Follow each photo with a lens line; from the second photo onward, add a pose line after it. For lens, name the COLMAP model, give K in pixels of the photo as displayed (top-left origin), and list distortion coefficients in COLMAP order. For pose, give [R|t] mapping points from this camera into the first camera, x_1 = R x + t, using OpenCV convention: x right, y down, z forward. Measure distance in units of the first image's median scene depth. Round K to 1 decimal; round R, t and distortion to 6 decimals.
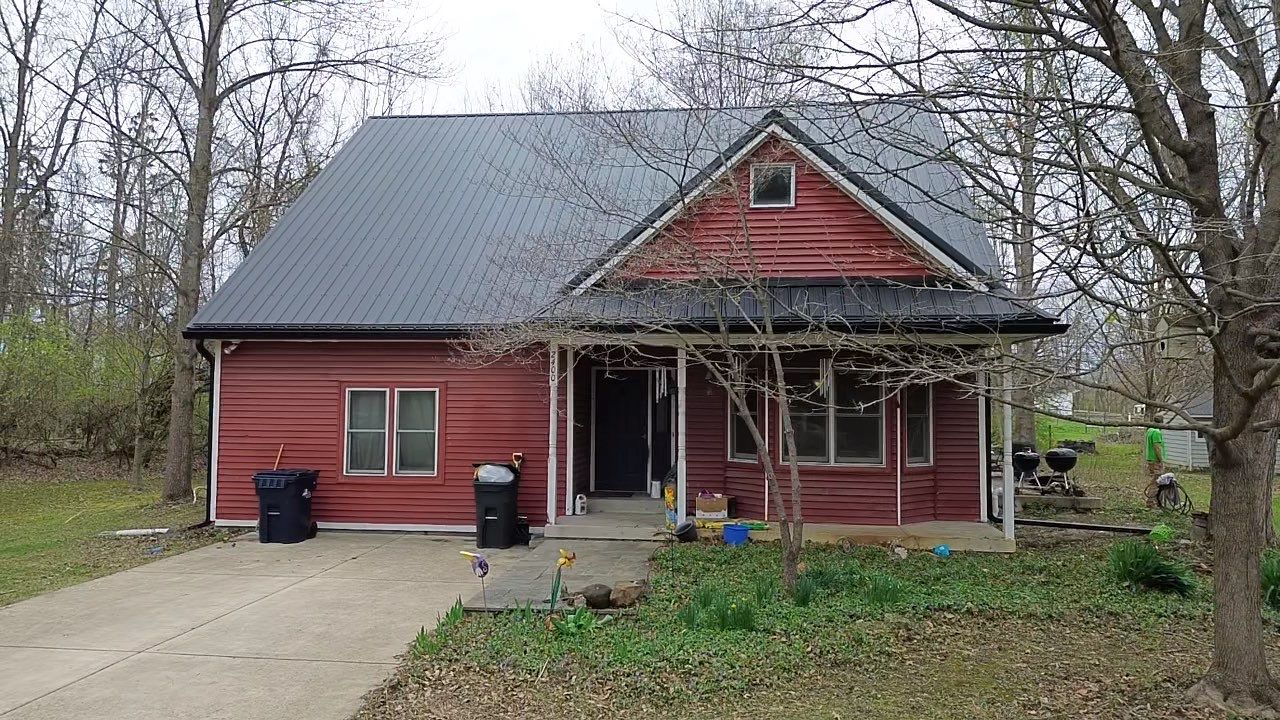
lens RADIAL K [[890.9, 0, 636.8], [0, 890.9, 356.9], [0, 0, 1]] dist [0.057527, -0.061630]
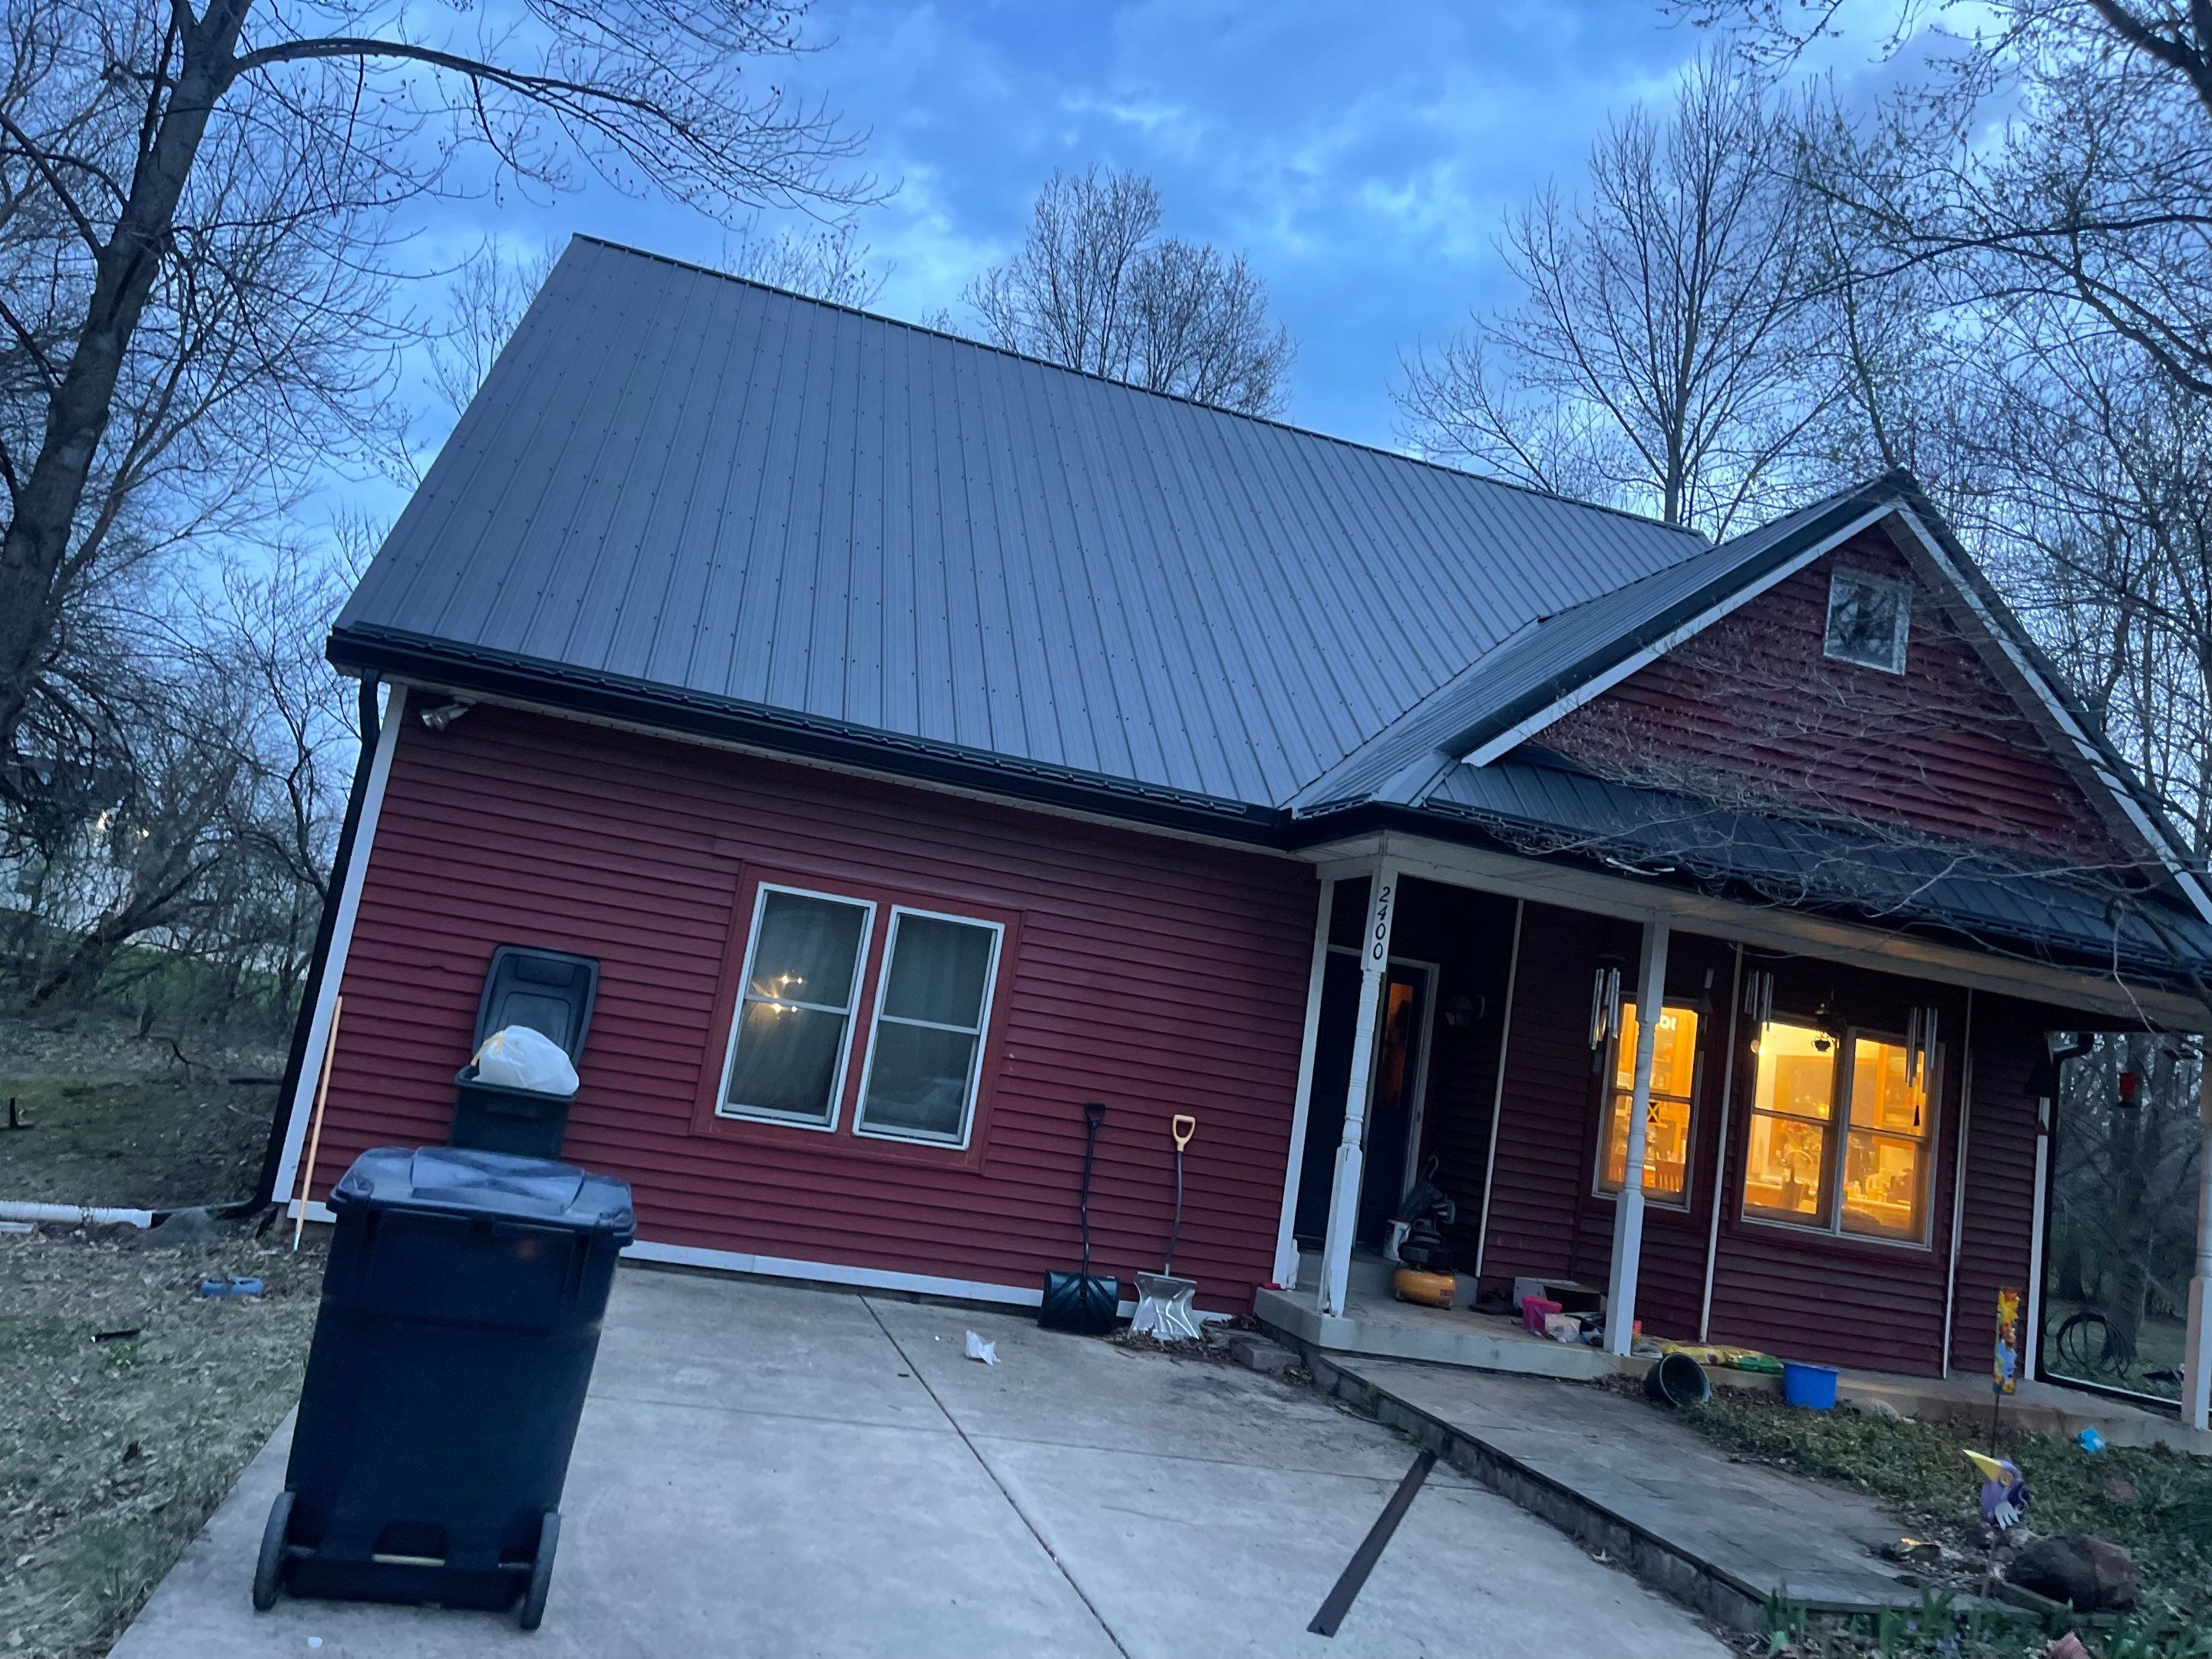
lens RADIAL K [[1655.5, 0, 1101.9], [0, 1655.5, 821.2], [0, 0, 1]] dist [0.064788, -0.096177]
pose [[0.913270, 0.190699, 0.359961, -0.453462], [-0.162693, 0.980872, -0.106867, 0.061189], [-0.373455, 0.039036, 0.926826, 0.309894]]
